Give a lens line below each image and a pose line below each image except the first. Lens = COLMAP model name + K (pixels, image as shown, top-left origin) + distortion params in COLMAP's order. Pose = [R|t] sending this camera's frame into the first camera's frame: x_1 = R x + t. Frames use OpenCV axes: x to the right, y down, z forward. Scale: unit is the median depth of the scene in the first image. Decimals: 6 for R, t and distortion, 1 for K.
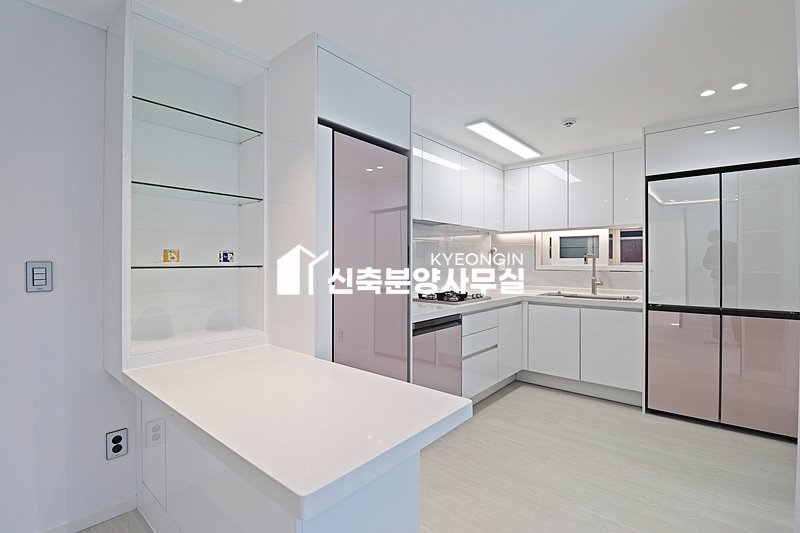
lens RADIAL K [[370.3, 0, 402.6], [0, 370.3, 262.8], [0, 0, 1]] dist [-0.000271, -0.013160]
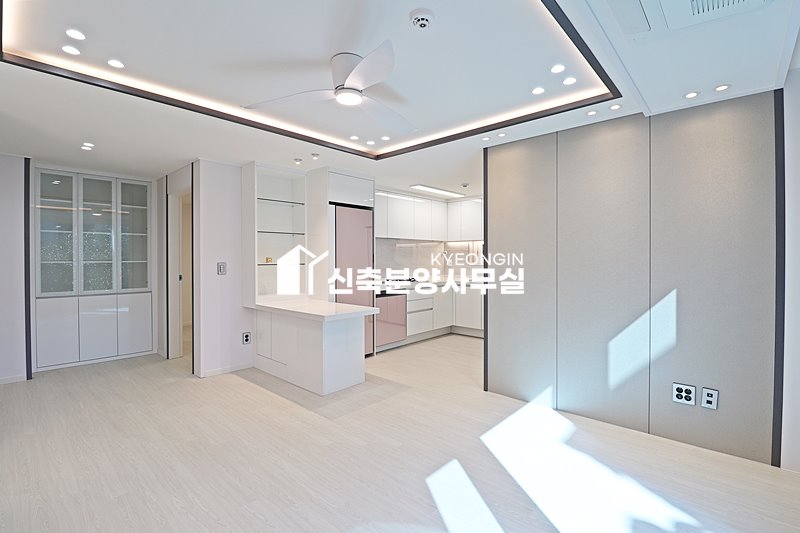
lens RADIAL K [[367.6, 0, 402.5], [0, 367.6, 262.5], [0, 0, 1]] dist [0.000067, -0.015372]
pose [[0.999208, -0.003381, -0.039647, 0.196445], [0.003736, 0.999954, 0.008879, -0.011184], [0.039615, -0.009020, 0.999174, -0.786925]]
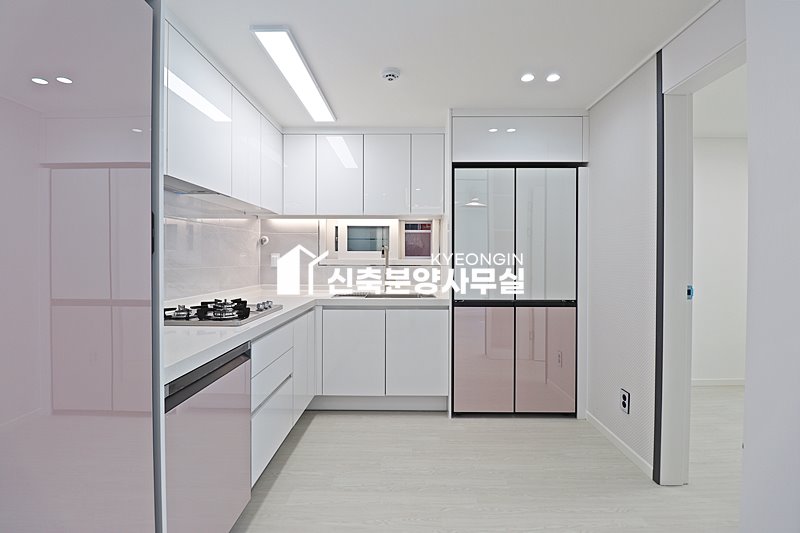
lens RADIAL K [[370.3, 0, 402.6], [0, 370.3, 262.8], [0, 0, 1]] dist [-0.000271, -0.013160]
pose [[0.770240, -0.007493, 0.637710, -0.027895], [-0.000645, 0.999921, 0.012528, 0.005314], [-0.637754, -0.010061, 0.770174, 0.356535]]
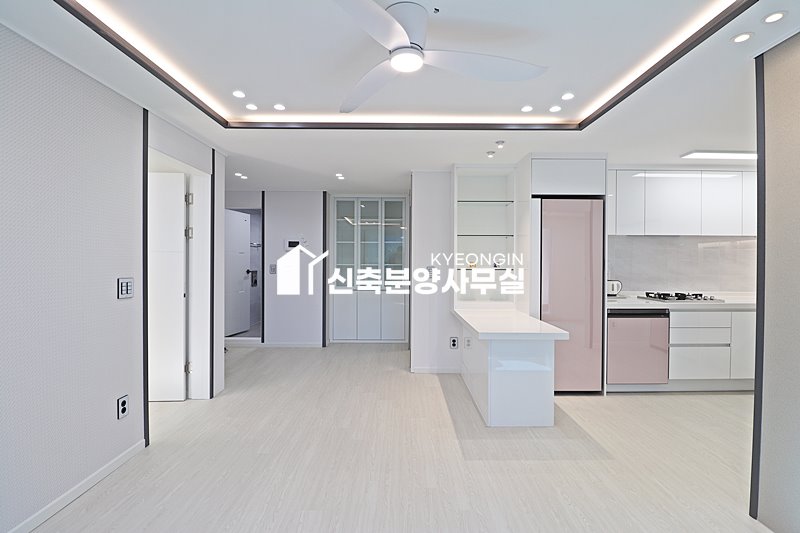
lens RADIAL K [[365.4, 0, 405.2], [0, 365.4, 264.7], [0, 0, 1]] dist [-0.000833, -0.012031]
pose [[0.645557, 0.006824, -0.763682, 0.481526], [-0.004595, 0.999977, 0.005051, -0.015519], [0.763699, 0.000248, 0.645573, -0.451490]]
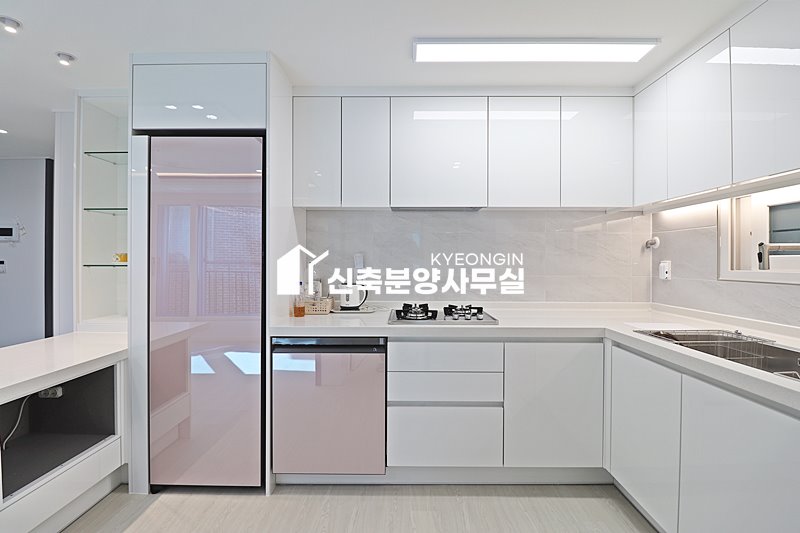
lens RADIAL K [[383.7, 0, 402.9], [0, 383.7, 261.9], [0, 0, 1]] dist [0.003643, -0.016317]
pose [[0.643321, 0.005328, -0.765578, 0.666041], [-0.003734, 0.999986, 0.003822, -0.006304], [0.765588, 0.000399, 0.643331, 0.515546]]
